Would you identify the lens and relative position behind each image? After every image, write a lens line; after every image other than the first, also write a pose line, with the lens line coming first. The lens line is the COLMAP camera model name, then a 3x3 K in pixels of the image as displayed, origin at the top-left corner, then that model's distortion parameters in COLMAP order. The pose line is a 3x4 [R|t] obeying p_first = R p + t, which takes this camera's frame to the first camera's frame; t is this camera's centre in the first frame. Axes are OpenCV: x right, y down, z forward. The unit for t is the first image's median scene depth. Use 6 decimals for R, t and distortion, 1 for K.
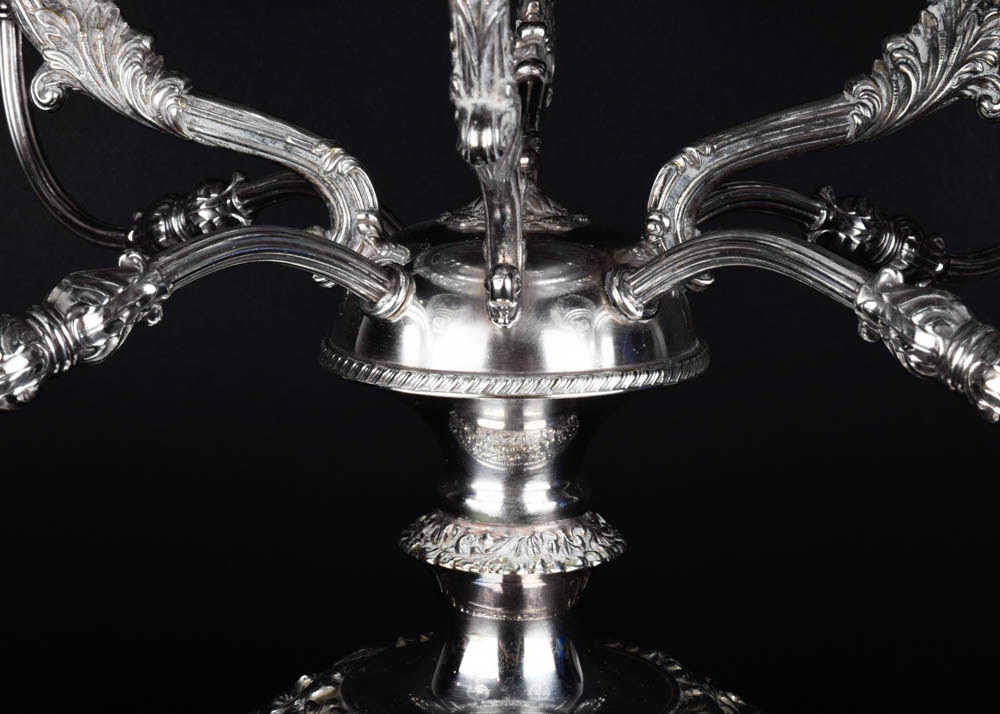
lens RADIAL K [[2226.3, 0, 492.5], [0, 2226.3, 359.3], [0, 0, 1]] dist [0.050787, 0.000000]
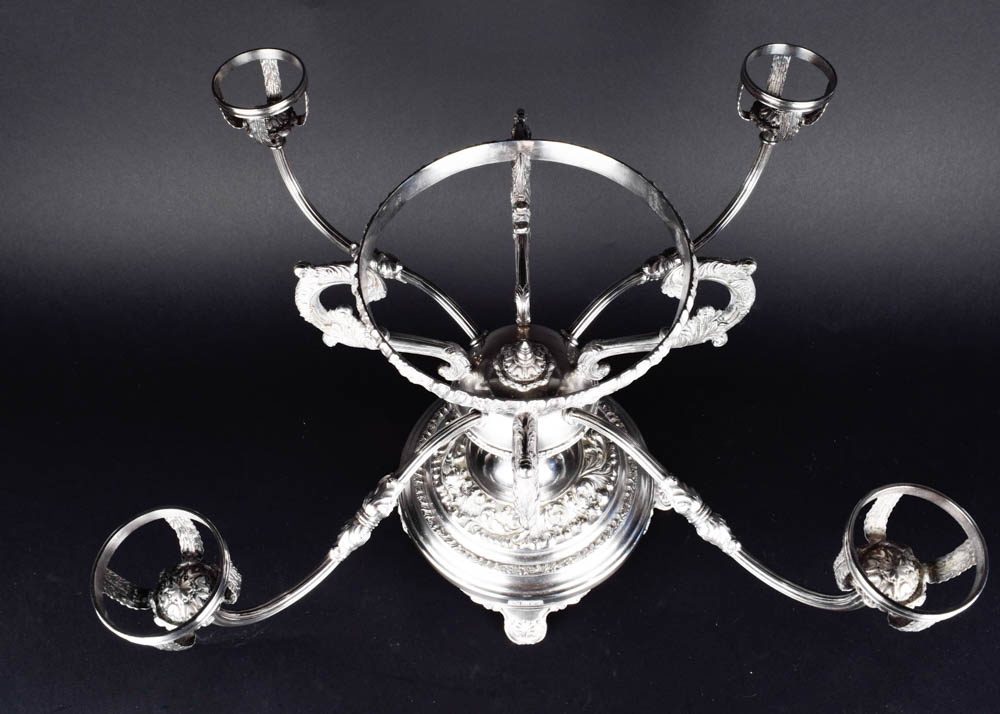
lens RADIAL K [[866.5, 0, 500.0], [0, 866.5, 354.9], [0, 0, 1]] dist [-0.083610, 0.007519]
pose [[0.997338, -0.071994, 0.011556, -0.028419], [0.042102, 0.697995, 0.714864, -0.774884], [-0.059532, -0.712474, 0.699168, 0.330559]]
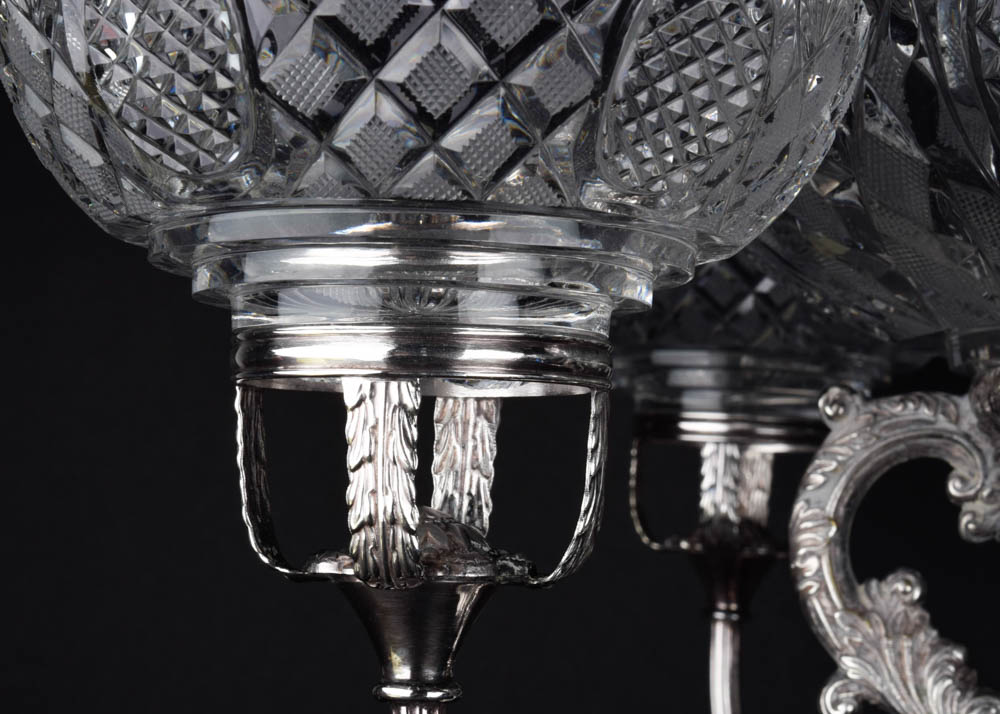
lens RADIAL K [[2494.3, 0, 494.2], [0, 2494.3, 362.4], [0, 0, 1]] dist [0.059416, 0.000000]
pose [[0.979340, 0.031155, -0.199804, -0.141700], [-0.081574, 0.964966, -0.249370, 0.007439], [0.185035, 0.260517, 0.947572, 0.005767]]
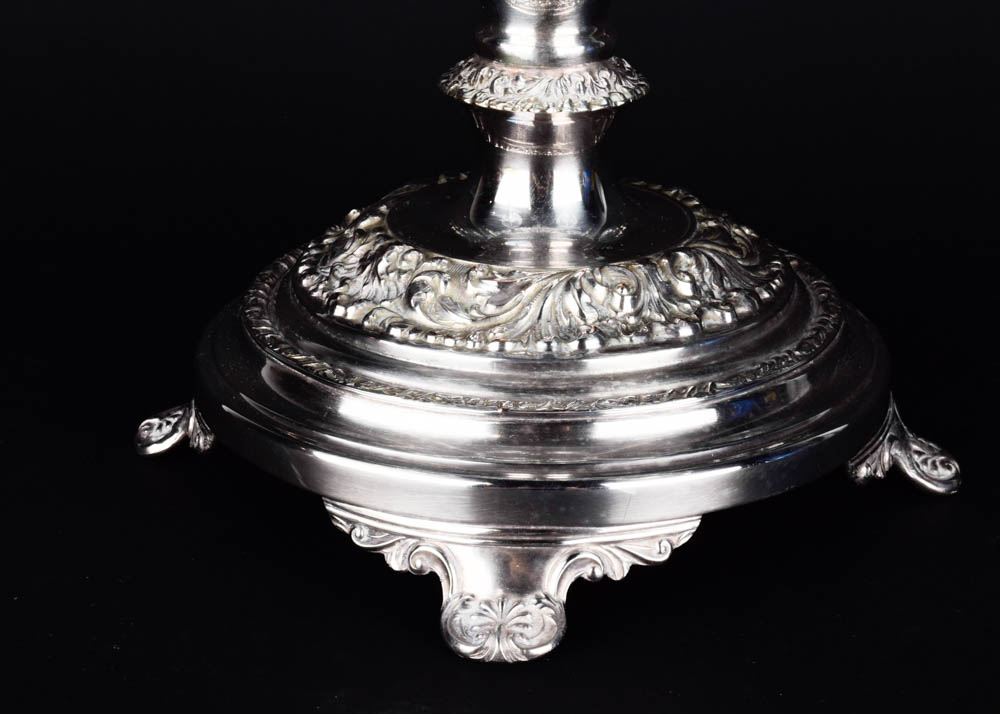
lens RADIAL K [[2226.3, 0, 503.4], [0, 2226.3, 358.1], [0, 0, 1]] dist [0.050787, 0.000000]
pose [[0.999760, 0.007198, -0.020705, 0.013129], [-0.003249, 0.982775, 0.184778, 0.013253], [0.021678, -0.184666, 0.982562, -0.091518]]
